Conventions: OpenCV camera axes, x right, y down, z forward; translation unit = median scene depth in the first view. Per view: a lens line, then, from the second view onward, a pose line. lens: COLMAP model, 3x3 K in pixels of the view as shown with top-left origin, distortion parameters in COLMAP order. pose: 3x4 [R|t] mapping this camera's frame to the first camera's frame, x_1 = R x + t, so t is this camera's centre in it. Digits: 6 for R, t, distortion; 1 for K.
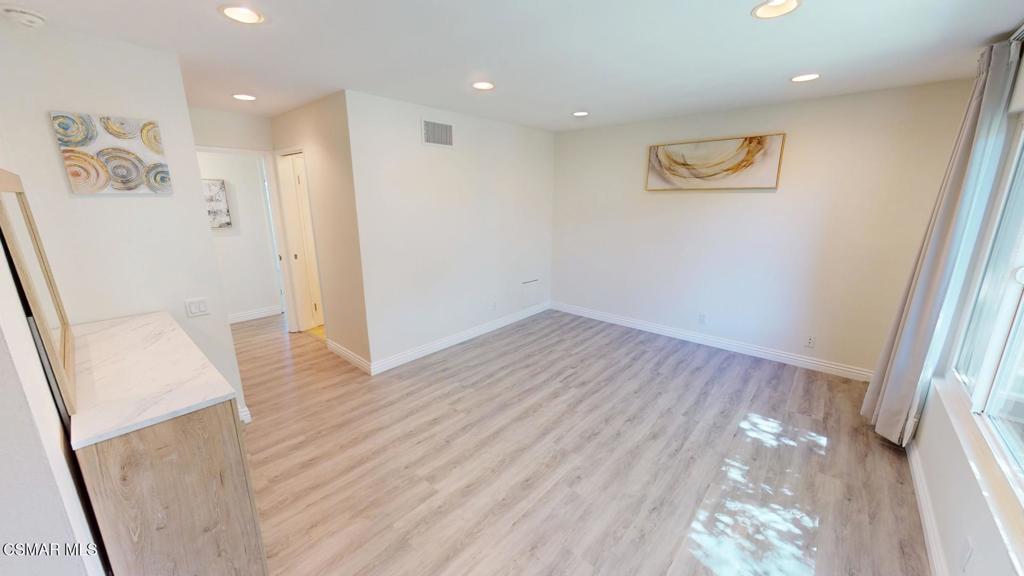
lens RADIAL K [[375.7, 0, 512.0], [0, 375.7, 288.0], [0, 0, 1]] dist [-0.000942, -0.000199]
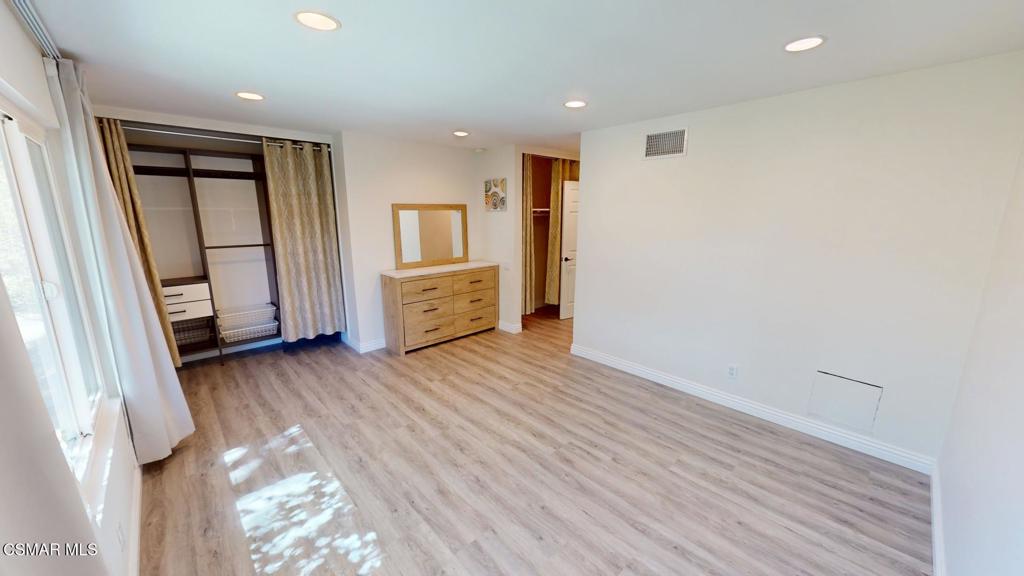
lens RADIAL K [[375.7, 0, 512.0], [0, 375.7, 288.0], [0, 0, 1]] dist [-0.000942, -0.000199]
pose [[-0.100528, 0.199355, -0.974757, 0.893465], [-0.237419, 0.946611, 0.218084, -0.215872], [0.966192, 0.253349, -0.047830, 0.874406]]
